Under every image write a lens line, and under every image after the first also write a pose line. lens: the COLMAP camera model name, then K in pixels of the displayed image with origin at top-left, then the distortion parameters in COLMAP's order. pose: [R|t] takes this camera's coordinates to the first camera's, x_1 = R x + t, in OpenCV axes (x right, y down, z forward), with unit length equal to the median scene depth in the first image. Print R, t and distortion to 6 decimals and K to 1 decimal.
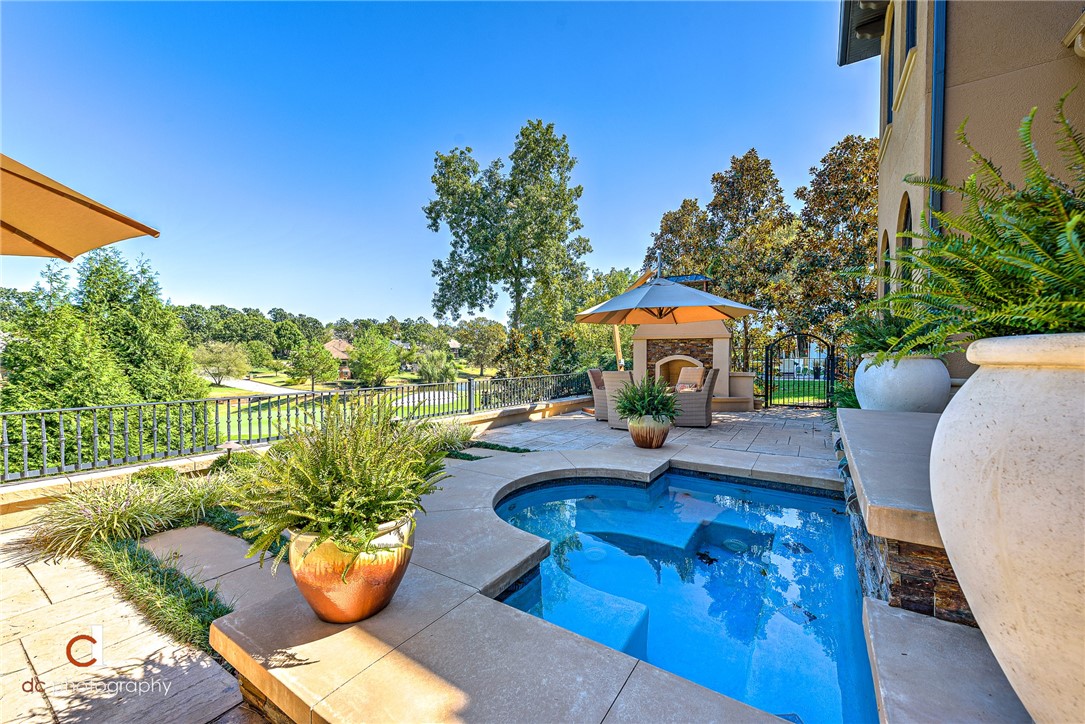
lens RADIAL K [[434.8, 0, 512.5], [0, 434.8, 340.2], [0, 0, 1]] dist [0.121691, -0.000031]
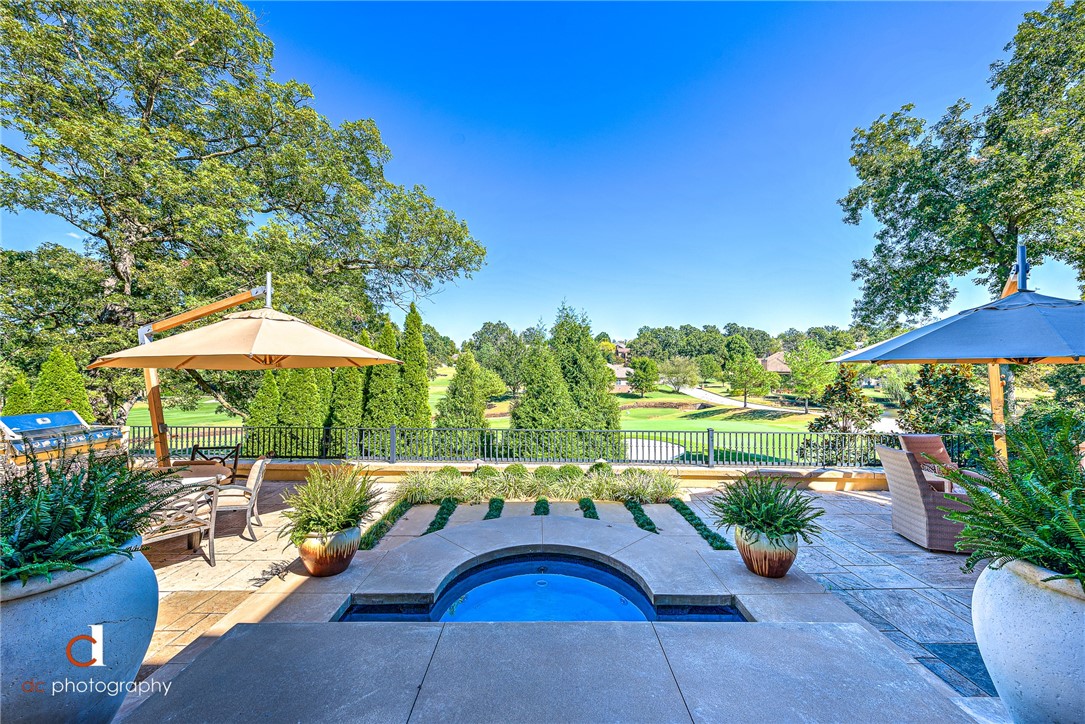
lens RADIAL K [[432.7, 0, 542.5], [0, 432.7, 362.0], [0, 0, 1]] dist [-0.016954, -0.000105]
pose [[0.572233, 0.000921, -0.820091, 0.140386], [0.029530, 0.999328, 0.021727, -0.026971], [0.819559, -0.036650, 0.571821, 0.060067]]
